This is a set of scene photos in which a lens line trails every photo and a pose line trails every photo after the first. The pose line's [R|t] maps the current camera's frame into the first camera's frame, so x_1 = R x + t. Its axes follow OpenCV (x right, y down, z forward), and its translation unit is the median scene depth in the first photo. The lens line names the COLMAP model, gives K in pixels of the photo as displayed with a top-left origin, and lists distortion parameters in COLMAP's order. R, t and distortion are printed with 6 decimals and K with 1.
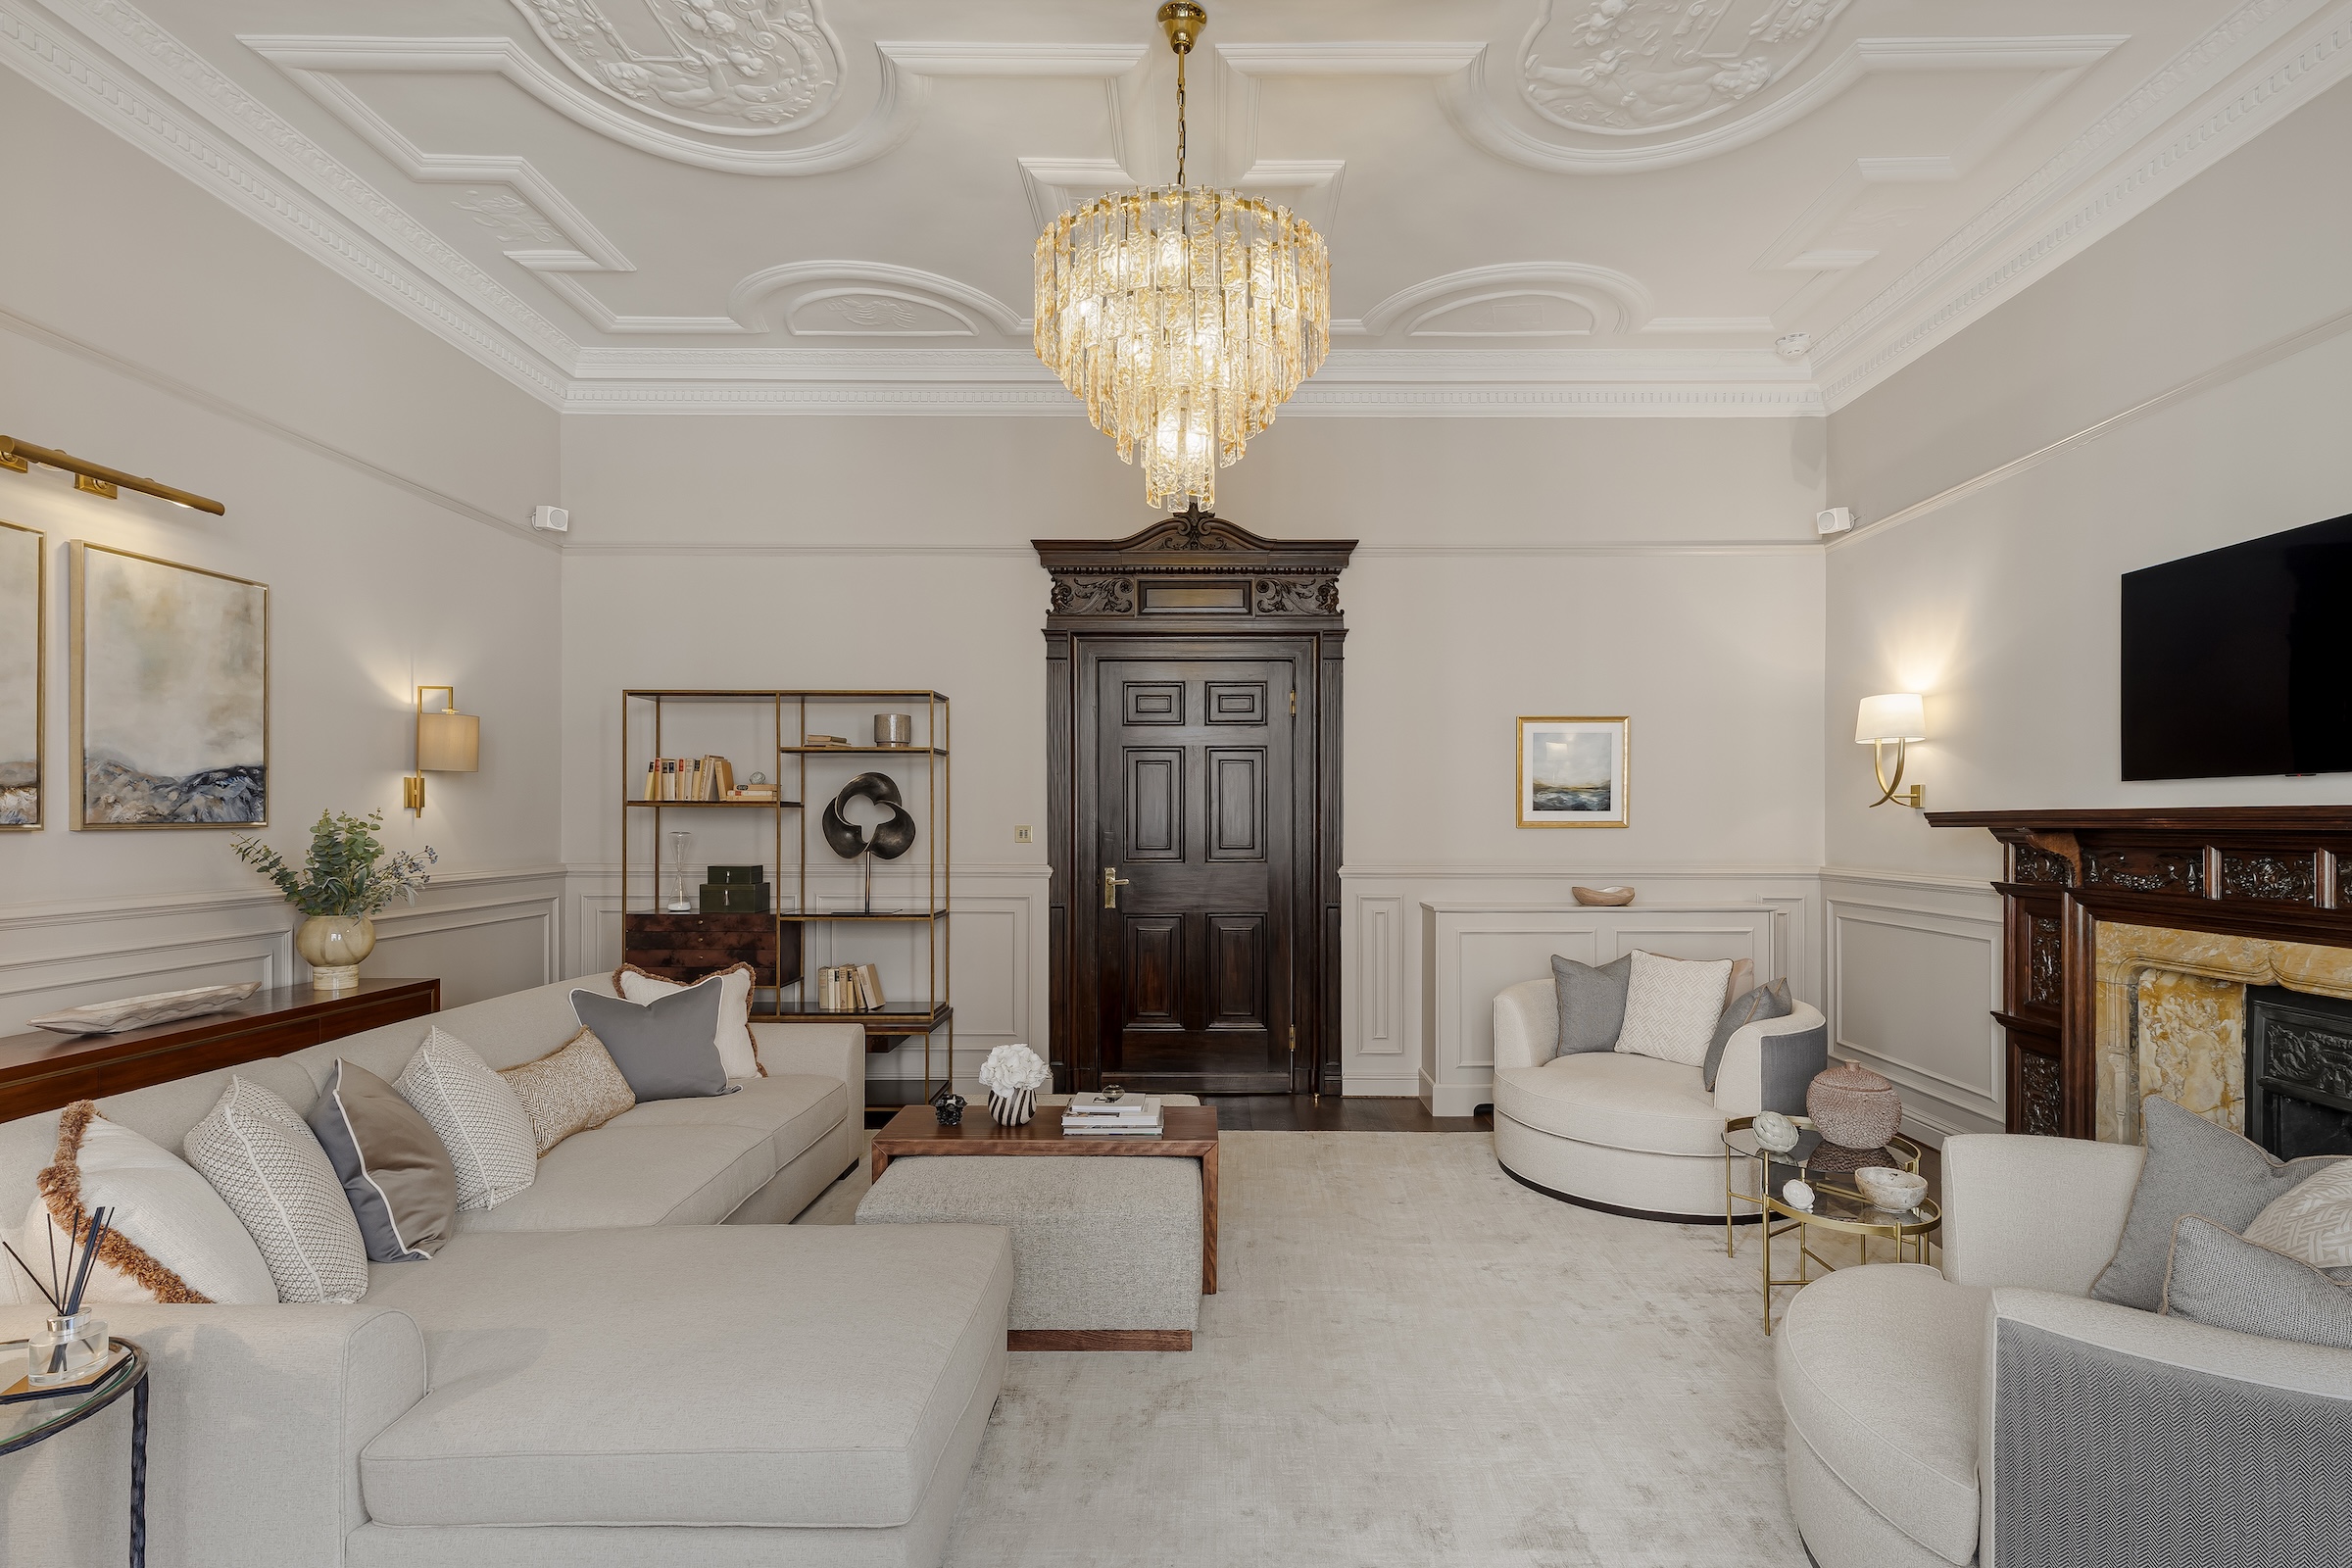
lens RADIAL K [[1080.0, 0, 1176.0], [0, 1080.0, 784.0], [0, 0, 1]] dist [0.000809, 0.000264]
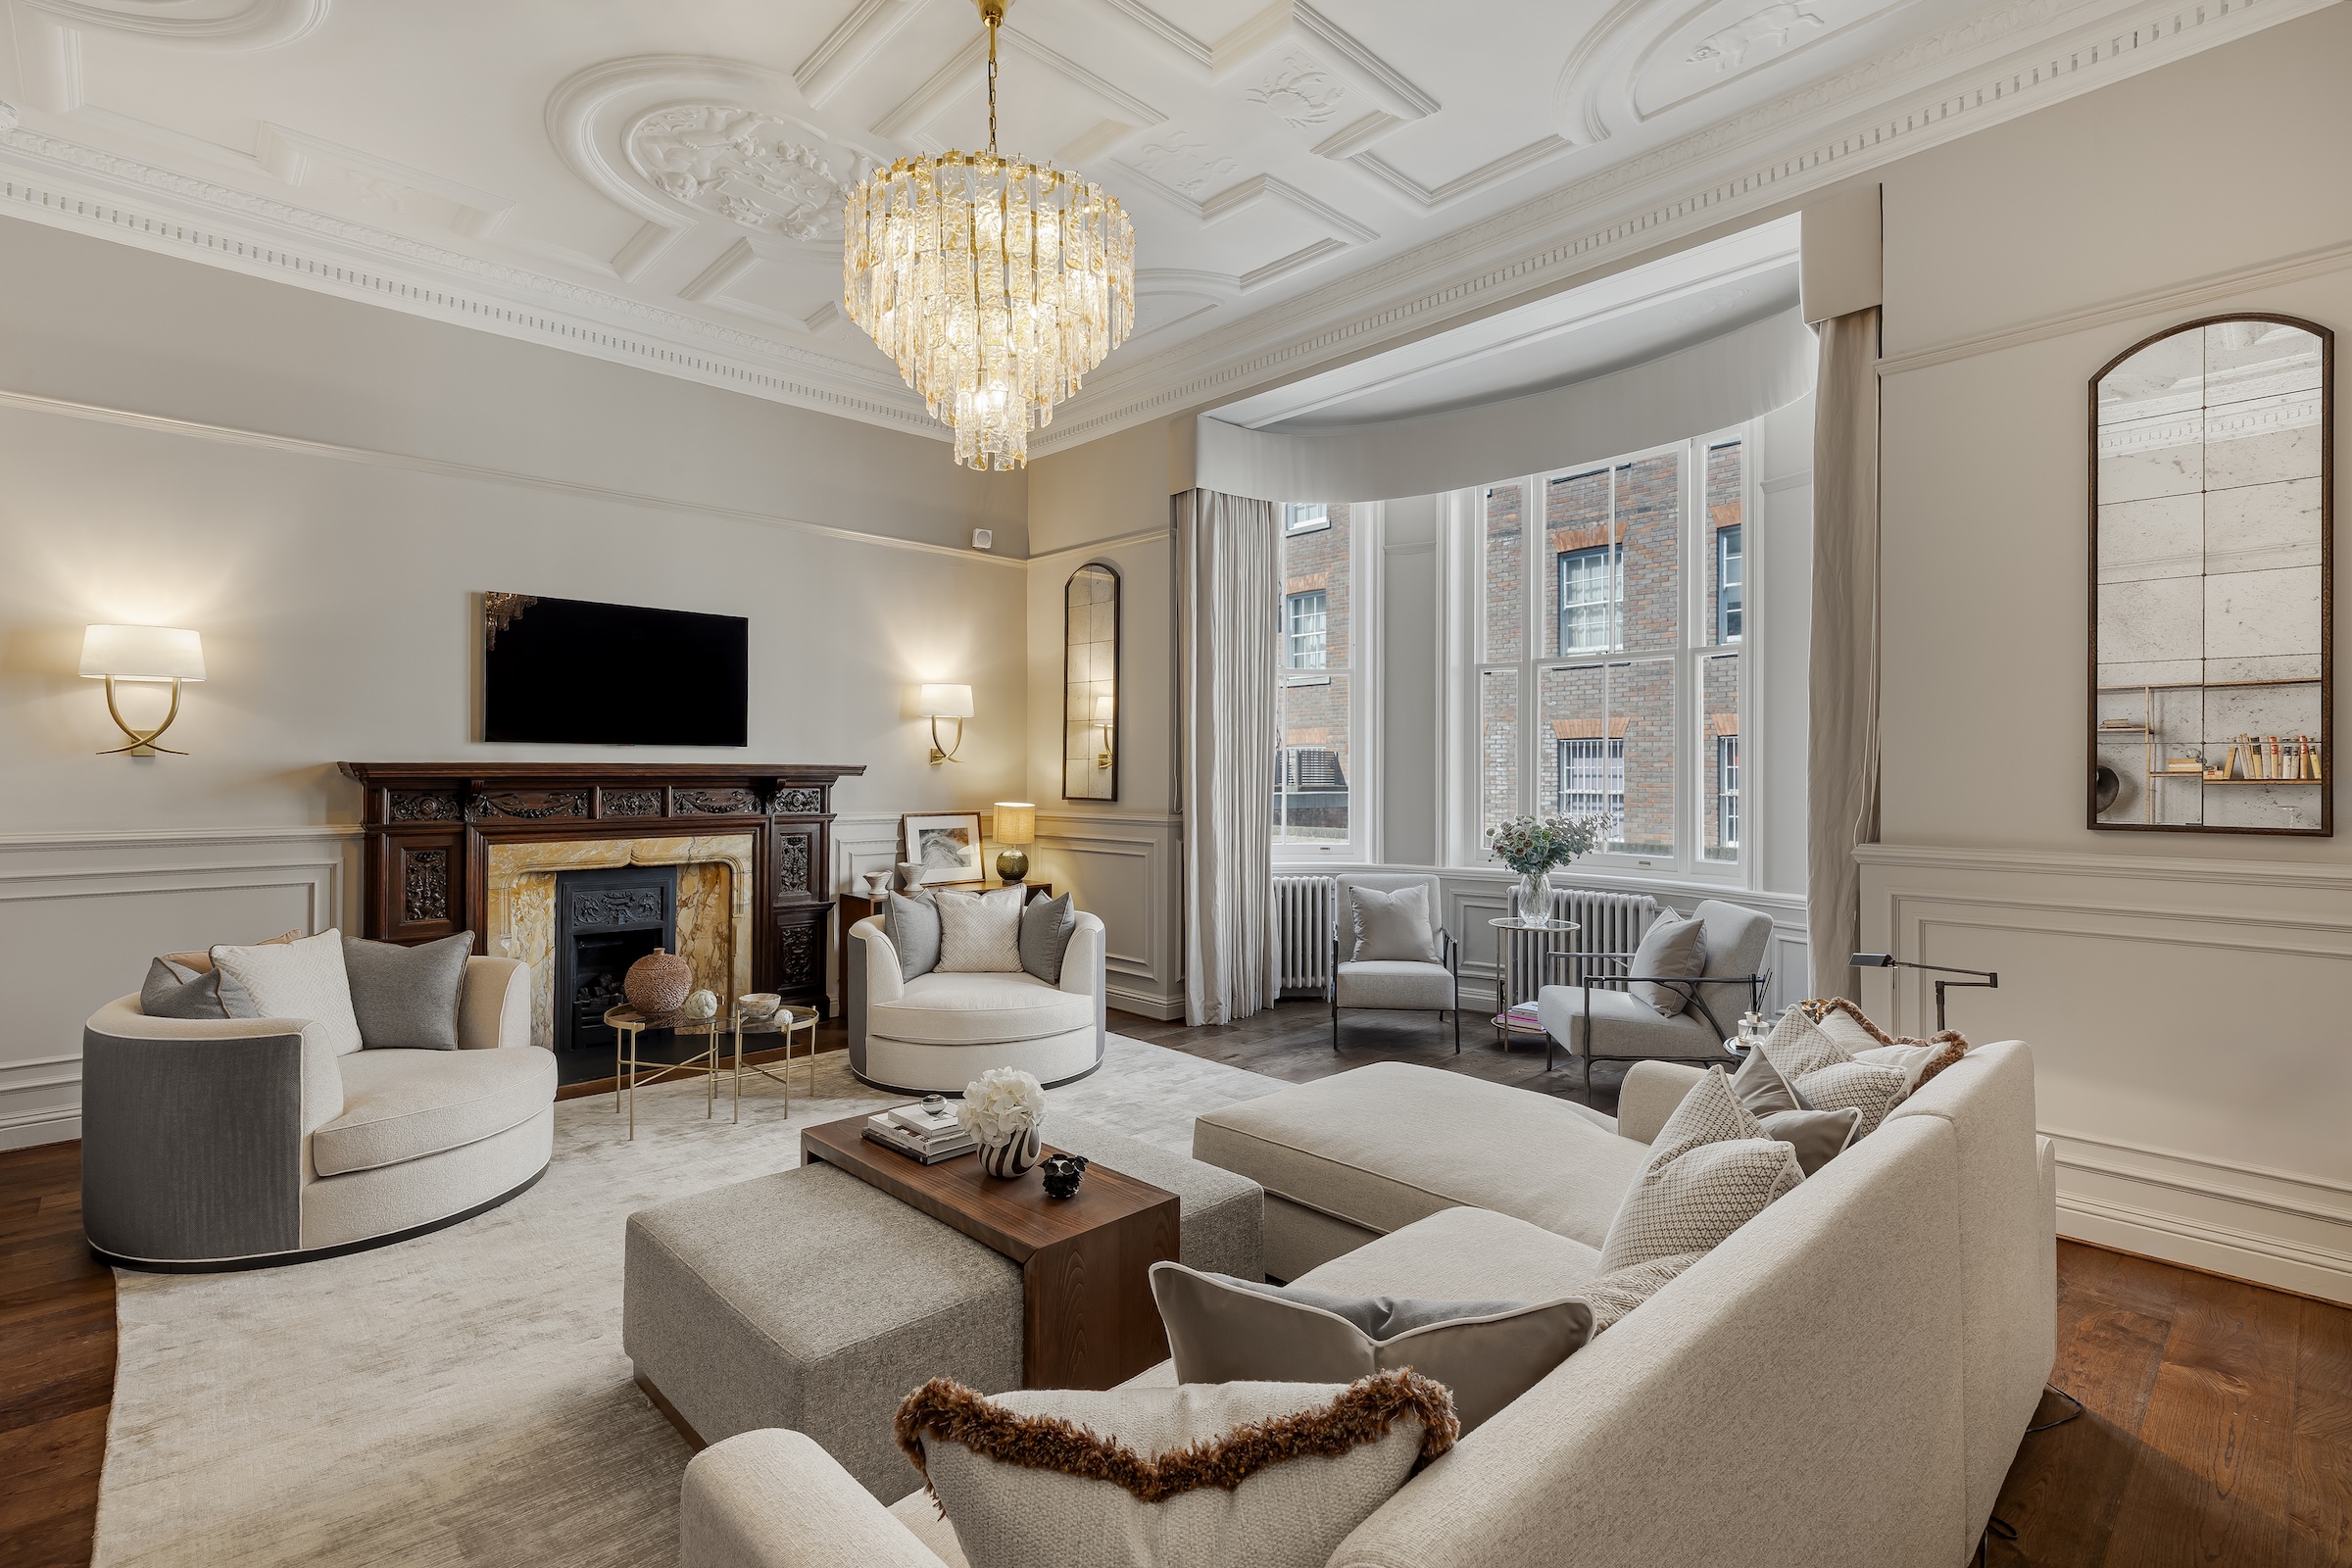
lens RADIAL K [[1103.7, 0, 1174.1], [0, 1103.7, 789.0], [0, 0, 1]] dist [-0.001029, 0.000045]
pose [[-0.684628, -0.009631, 0.728829, -0.734215], [-0.009482, 0.999946, 0.004307, 0.043584], [-0.728831, -0.003962, -0.684682, 1.336239]]
